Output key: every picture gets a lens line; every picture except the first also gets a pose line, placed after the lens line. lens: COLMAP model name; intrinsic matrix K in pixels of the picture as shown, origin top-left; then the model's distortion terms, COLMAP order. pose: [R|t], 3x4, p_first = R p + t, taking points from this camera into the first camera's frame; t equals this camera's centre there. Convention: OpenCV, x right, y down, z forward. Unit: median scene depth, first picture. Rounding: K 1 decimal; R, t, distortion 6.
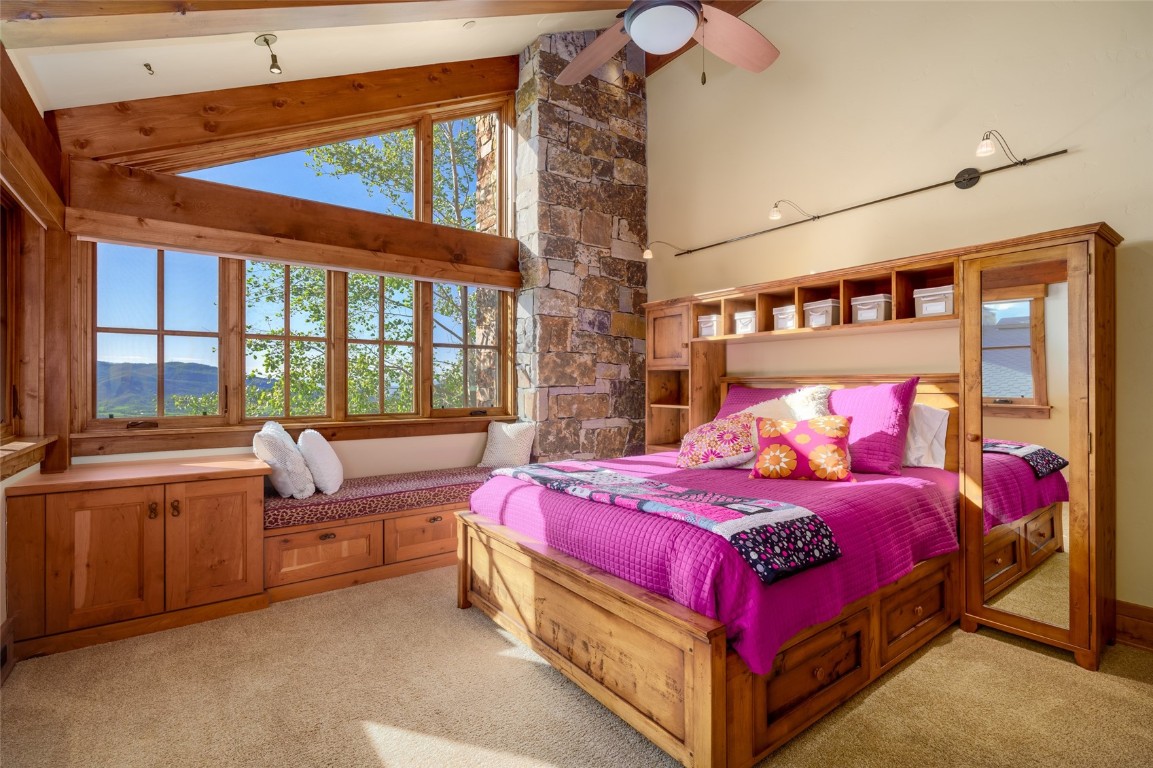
lens RADIAL K [[534.4, 0, 584.5], [0, 534.4, 386.7], [0, 0, 1]] dist [0.001322, 0.000169]
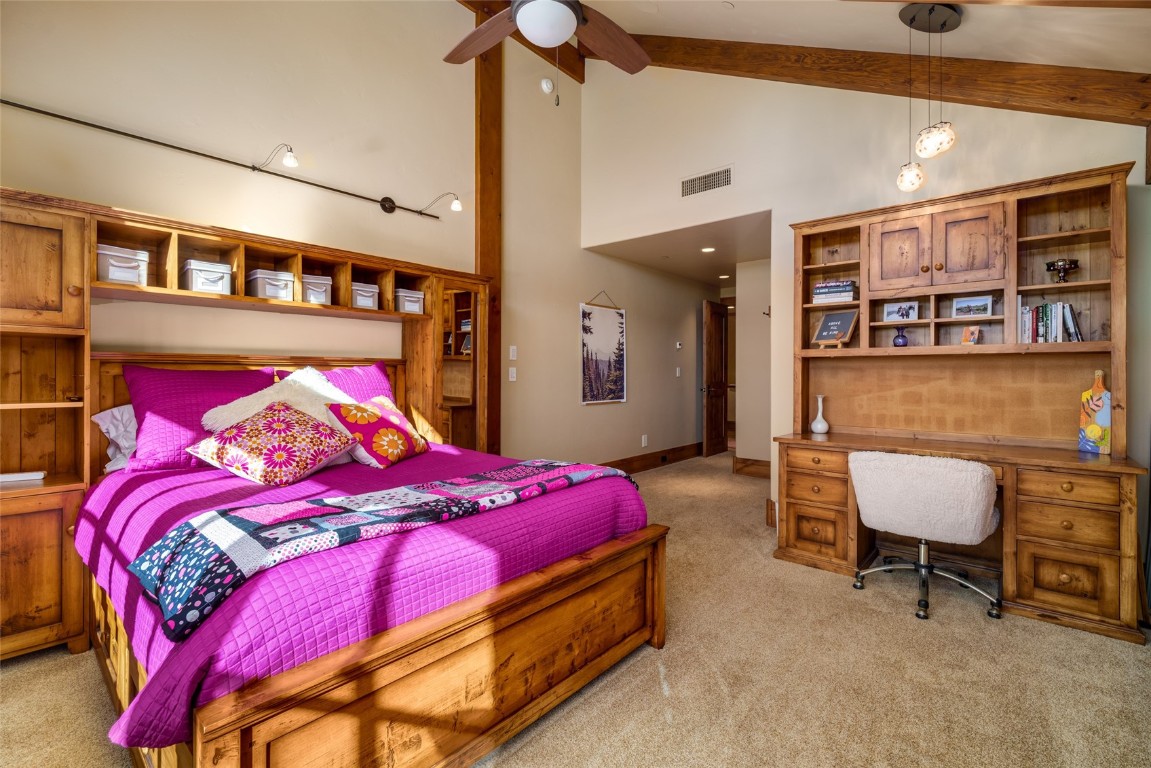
lens RADIAL K [[533.5, 0, 582.4], [0, 533.5, 376.1], [0, 0, 1]] dist [0.001322, 0.000169]
pose [[-0.240344, -0.013708, 0.970591, -0.574024], [-0.007881, 0.999895, 0.012171, -0.000061], [-0.970656, -0.004724, -0.240426, 0.767559]]
